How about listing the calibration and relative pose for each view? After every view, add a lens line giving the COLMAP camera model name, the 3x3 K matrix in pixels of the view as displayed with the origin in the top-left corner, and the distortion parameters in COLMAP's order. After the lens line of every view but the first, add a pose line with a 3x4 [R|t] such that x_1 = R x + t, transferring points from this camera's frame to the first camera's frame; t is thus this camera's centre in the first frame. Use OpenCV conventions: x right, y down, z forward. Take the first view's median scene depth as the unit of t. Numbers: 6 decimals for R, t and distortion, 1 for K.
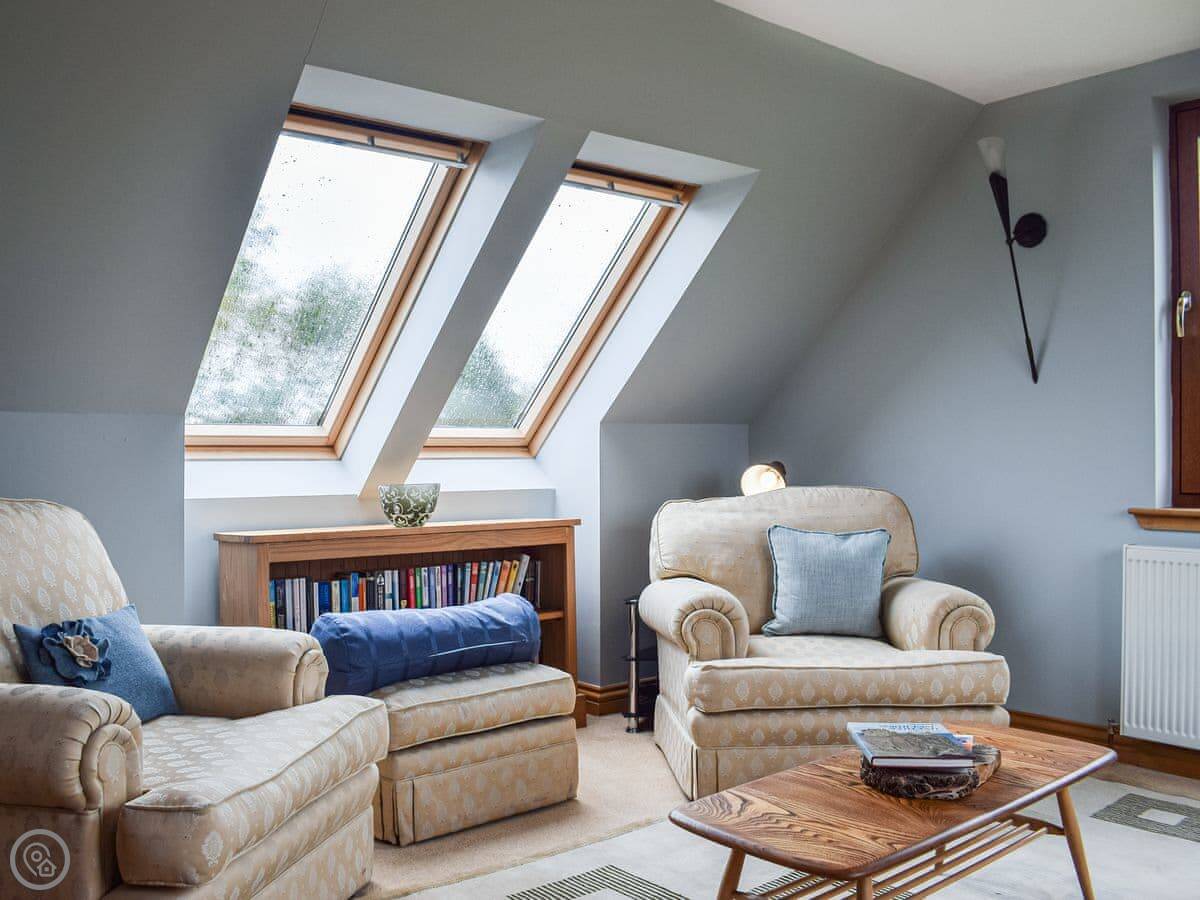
lens RADIAL K [[1083.9, 0, 528.2], [0, 1083.9, 452.6], [0, 0, 1]] dist [-0.074417, 0.002756]
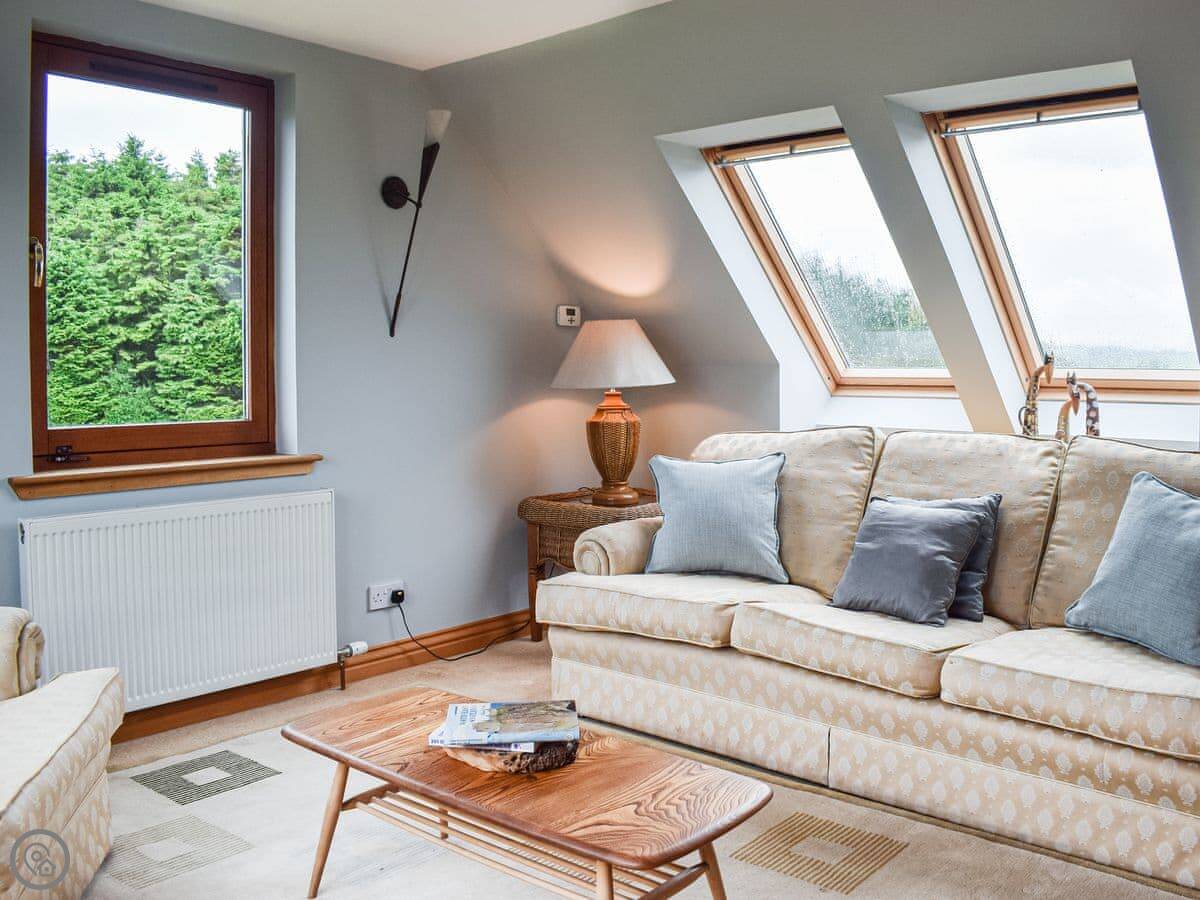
lens RADIAL K [[1136.8, 0, 655.0], [0, 1136.8, 400.2], [0, 0, 1]] dist [-0.086812, -0.002199]
pose [[-0.243196, -0.040211, 0.969143, -0.417546], [0.003911, 0.999092, 0.042435, -0.044055], [-0.969969, 0.014110, -0.242818, 0.683234]]
